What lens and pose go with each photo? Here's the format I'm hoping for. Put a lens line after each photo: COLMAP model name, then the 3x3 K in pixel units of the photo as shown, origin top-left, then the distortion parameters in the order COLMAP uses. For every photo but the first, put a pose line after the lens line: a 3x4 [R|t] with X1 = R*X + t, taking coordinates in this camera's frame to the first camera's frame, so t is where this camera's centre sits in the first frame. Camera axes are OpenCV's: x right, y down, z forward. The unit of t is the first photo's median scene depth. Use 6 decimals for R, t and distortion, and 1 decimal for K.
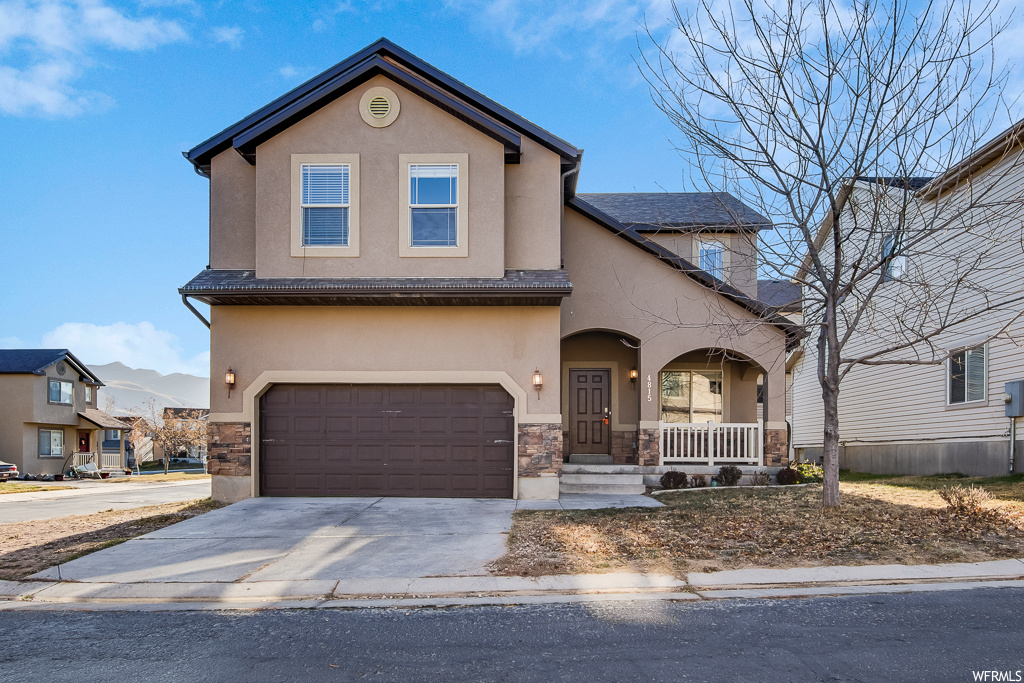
lens RADIAL K [[549.9, 0, 512.0], [0, 549.9, 350.3], [0, 0, 1]] dist [-0.000641, -0.000851]
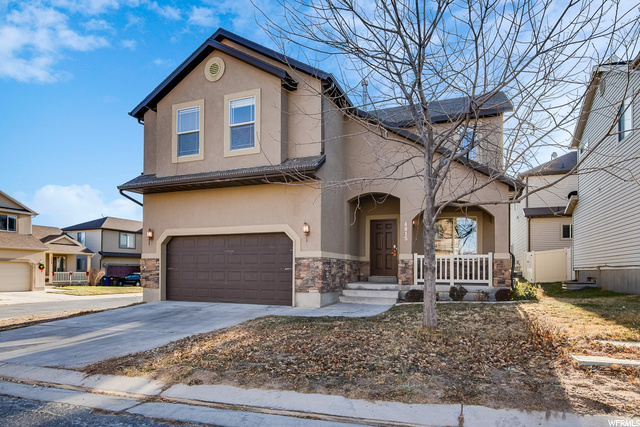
lens RADIAL K [[319.6, 0, 320.0], [0, 319.6, 213.5], [0, 0, 1]] dist [-0.001909, -0.000823]
pose [[0.958954, -0.050296, -0.279066, 0.320157], [0.051350, 0.998674, -0.003534, 0.016064], [0.278873, -0.010941, 0.960266, 0.153740]]
